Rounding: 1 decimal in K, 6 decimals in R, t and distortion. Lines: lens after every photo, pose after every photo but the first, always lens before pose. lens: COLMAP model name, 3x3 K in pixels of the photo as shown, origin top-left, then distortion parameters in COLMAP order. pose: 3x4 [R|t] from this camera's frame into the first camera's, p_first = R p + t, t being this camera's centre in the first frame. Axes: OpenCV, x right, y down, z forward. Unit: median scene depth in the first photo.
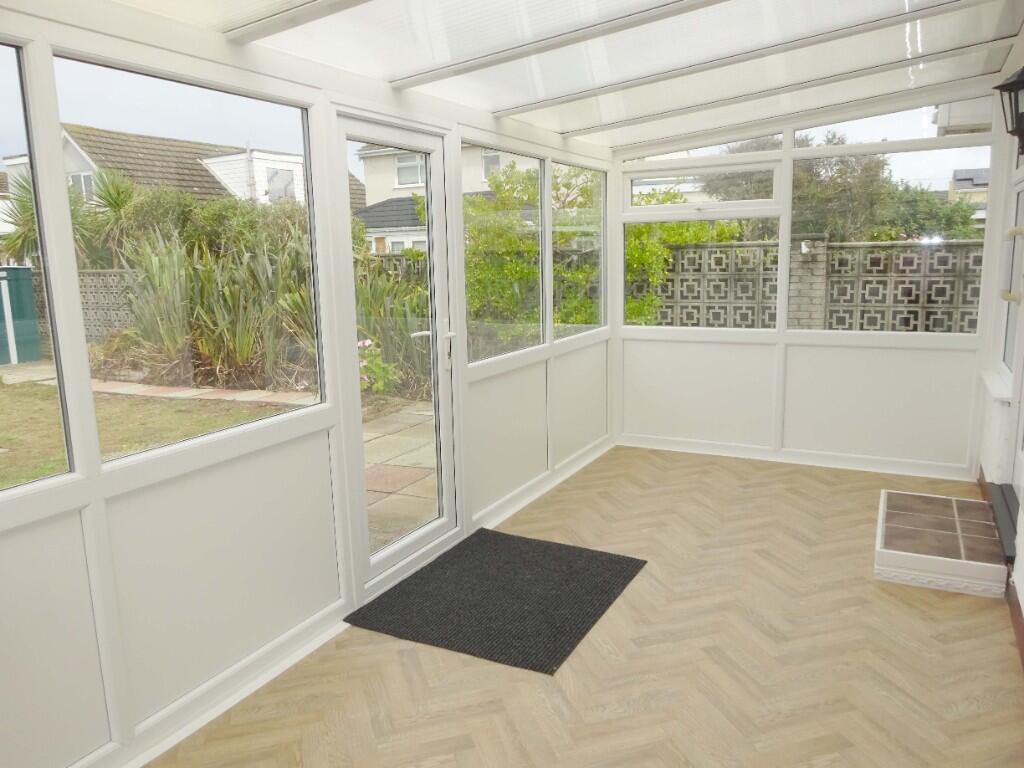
lens RADIAL K [[747.0, 0, 512.6], [0, 747.0, 381.4], [0, 0, 1]] dist [-0.005717, 0.004265]
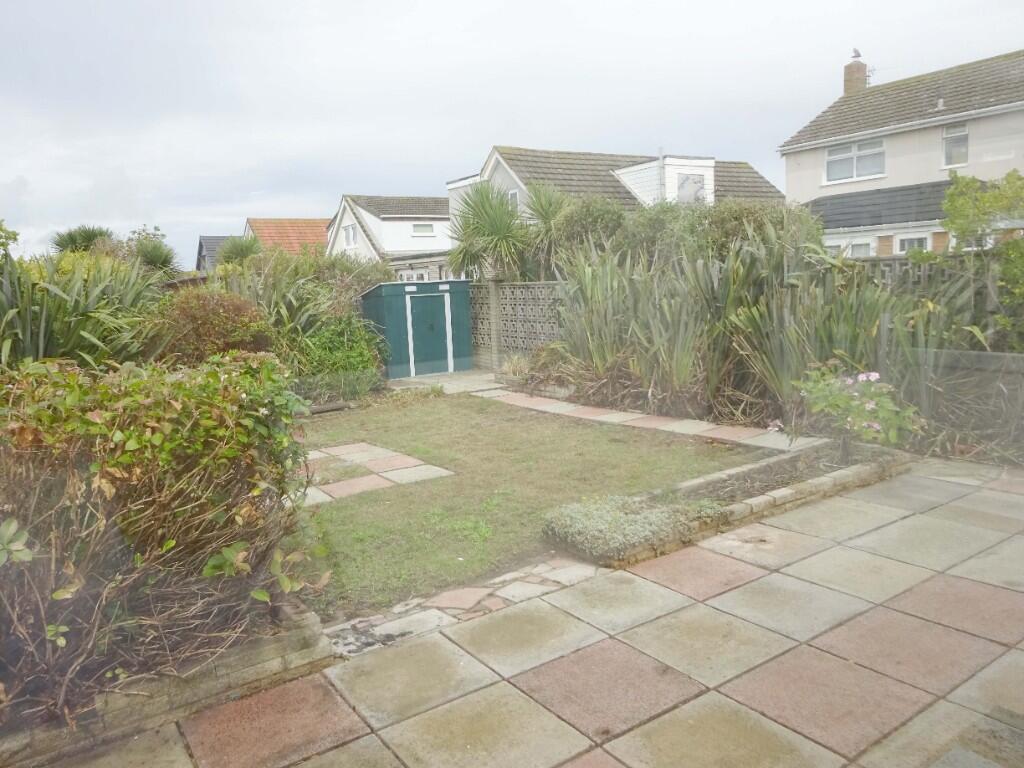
lens RADIAL K [[747.0, 0, 510.5], [0, 747.0, 383.1], [0, 0, 1]] dist [-0.005717, 0.004265]
pose [[0.880842, 0.052427, -0.470498, -0.114714], [-0.057791, 0.998324, 0.003048, -0.018857], [0.469870, 0.024506, 0.882396, 0.129615]]
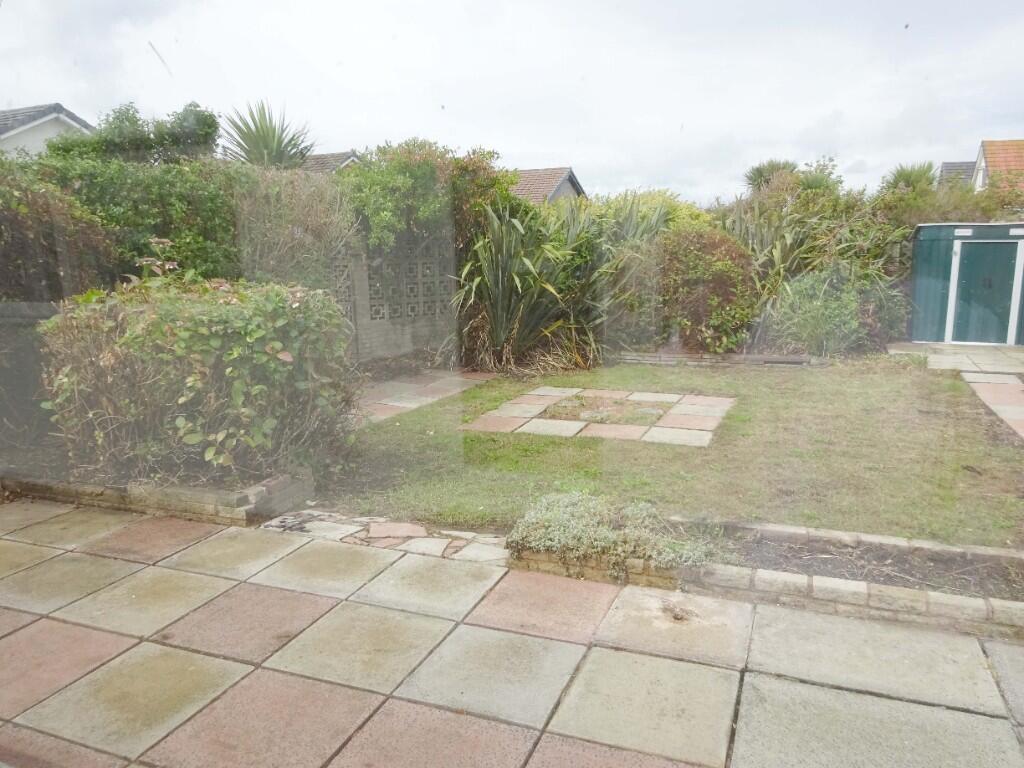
lens RADIAL K [[747.0, 0, 513.5], [0, 747.0, 383.7], [0, 0, 1]] dist [-0.005717, 0.004265]
pose [[0.119046, 0.220281, -0.968145, 0.060187], [-0.152313, 0.967589, 0.201426, -0.072656], [0.981136, 0.123482, 0.148739, 0.416911]]
